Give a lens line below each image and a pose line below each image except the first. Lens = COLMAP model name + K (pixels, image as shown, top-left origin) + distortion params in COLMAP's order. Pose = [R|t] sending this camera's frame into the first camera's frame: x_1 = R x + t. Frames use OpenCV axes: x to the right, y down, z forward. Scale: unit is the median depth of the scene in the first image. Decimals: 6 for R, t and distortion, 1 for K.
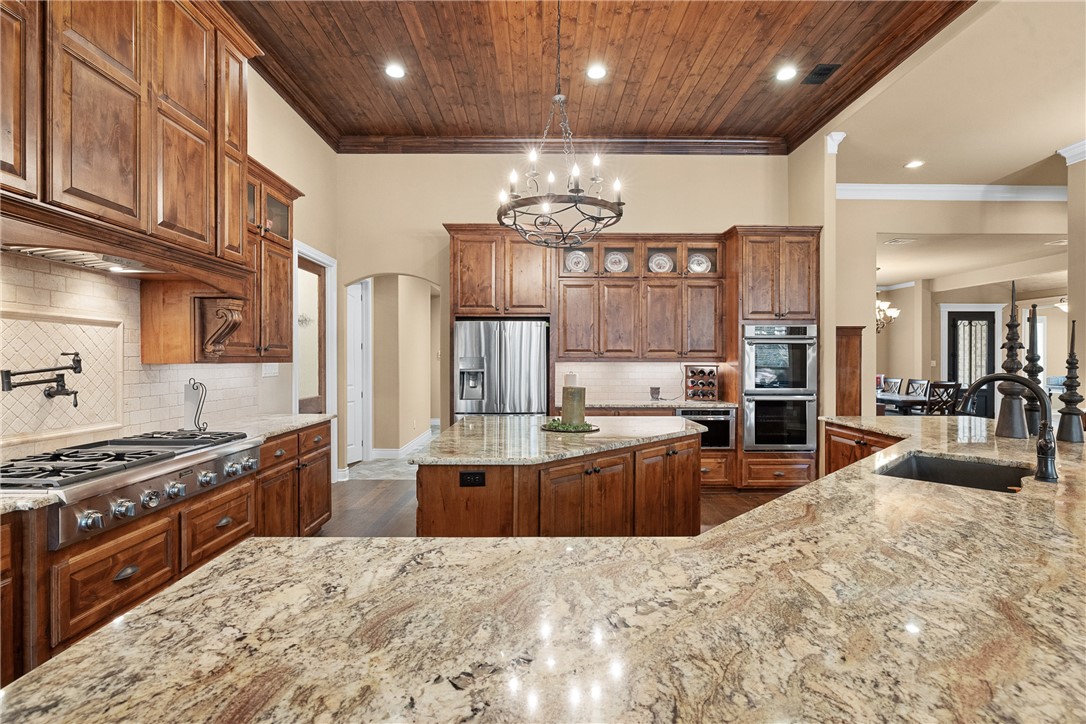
lens RADIAL K [[504.1, 0, 545.2], [0, 504.1, 360.6], [0, 0, 1]] dist [-0.008671, 0.002584]
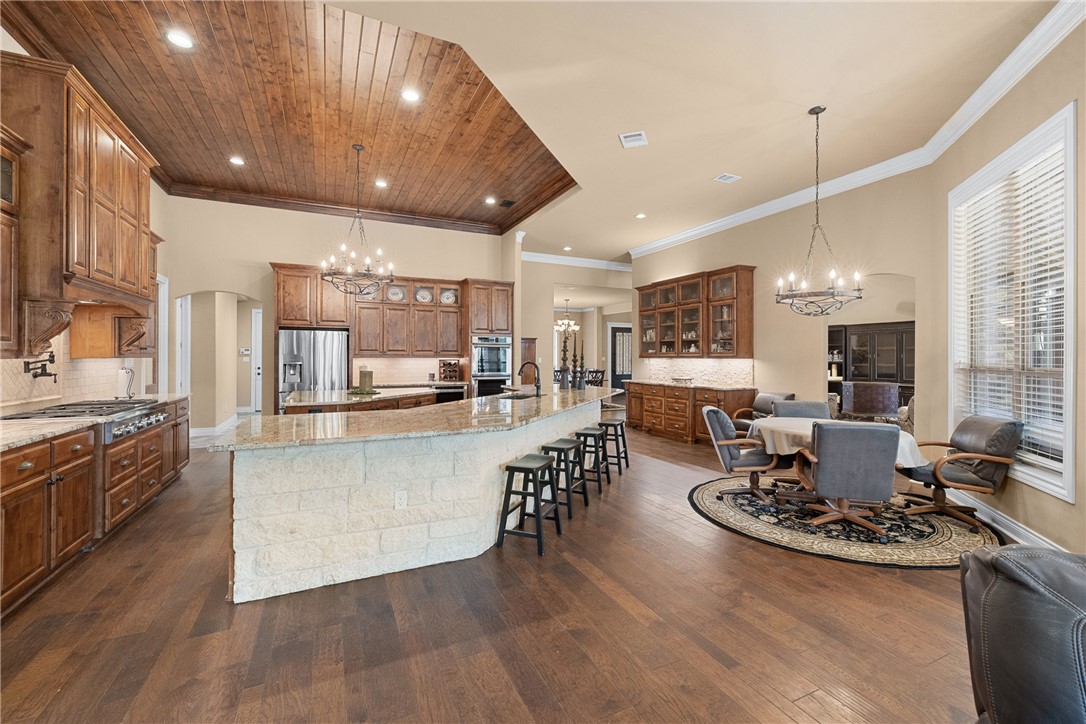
lens RADIAL K [[449.6, 0, 540.6], [0, 449.6, 353.5], [0, 0, 1]] dist [0.000933, 0.000186]
pose [[0.908910, 0.003738, 0.416976, -0.032079], [0.000003, 0.999960, -0.008970, 0.002419], [-0.416993, 0.008154, 0.908873, -0.493160]]
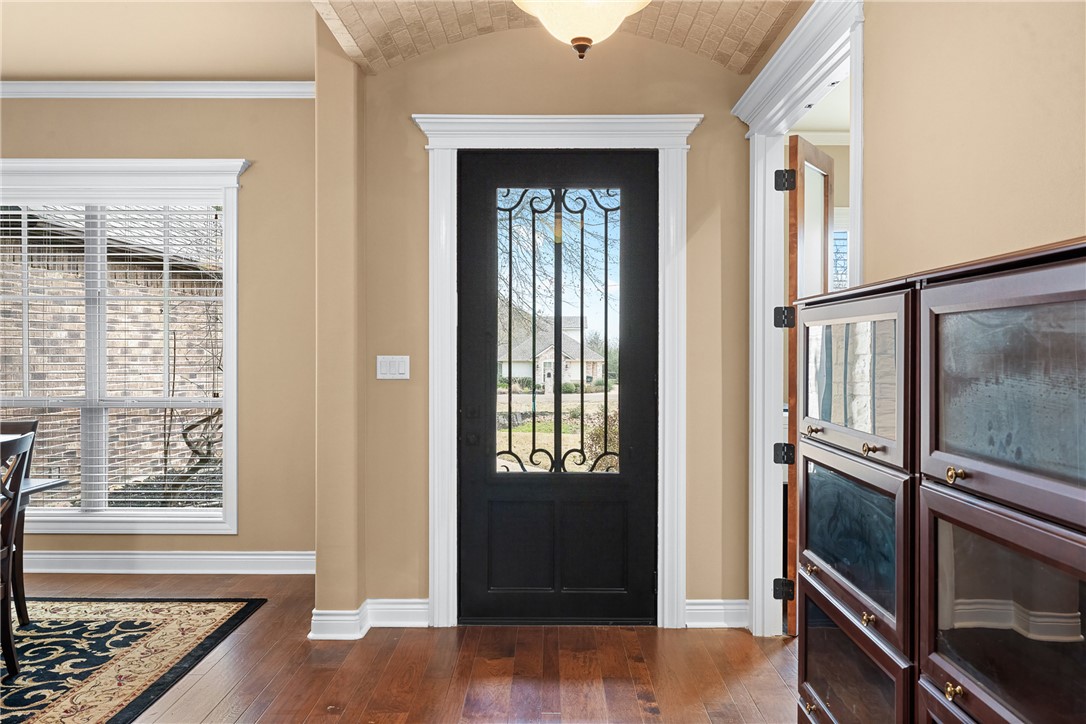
lens RADIAL K [[804.4, 0, 543.5], [0, 804.4, 361.3], [0, 0, 1]] dist [-0.007310, 0.010057]
pose [[0.999866, -0.000061, -0.016376, 1.804450], [0.000074, 1.000000, 0.000753, 0.005830], [0.016376, -0.000754, 0.999866, 1.310783]]
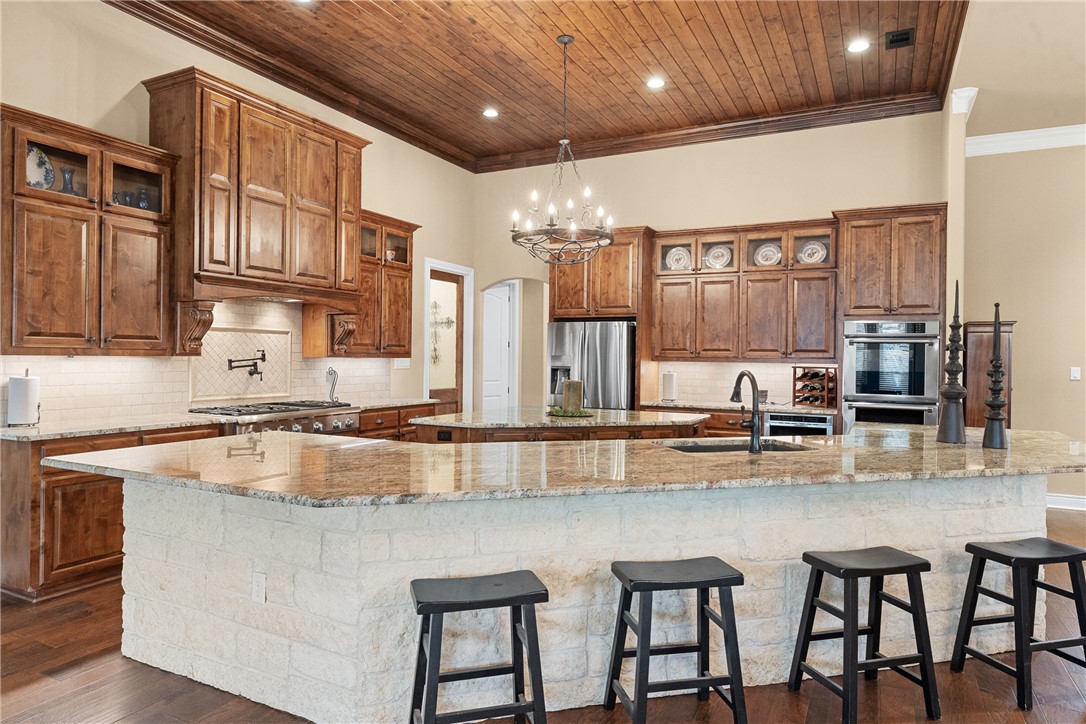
lens RADIAL K [[653.5, 0, 541.2], [0, 653.5, 359.9], [0, 0, 1]] dist [0.000439, 0.003183]
pose [[0.889442, 0.012129, -0.456886, 0.446516], [-0.012498, 0.999919, 0.002214, 0.000607], [0.456877, 0.003741, 0.889522, -0.269234]]
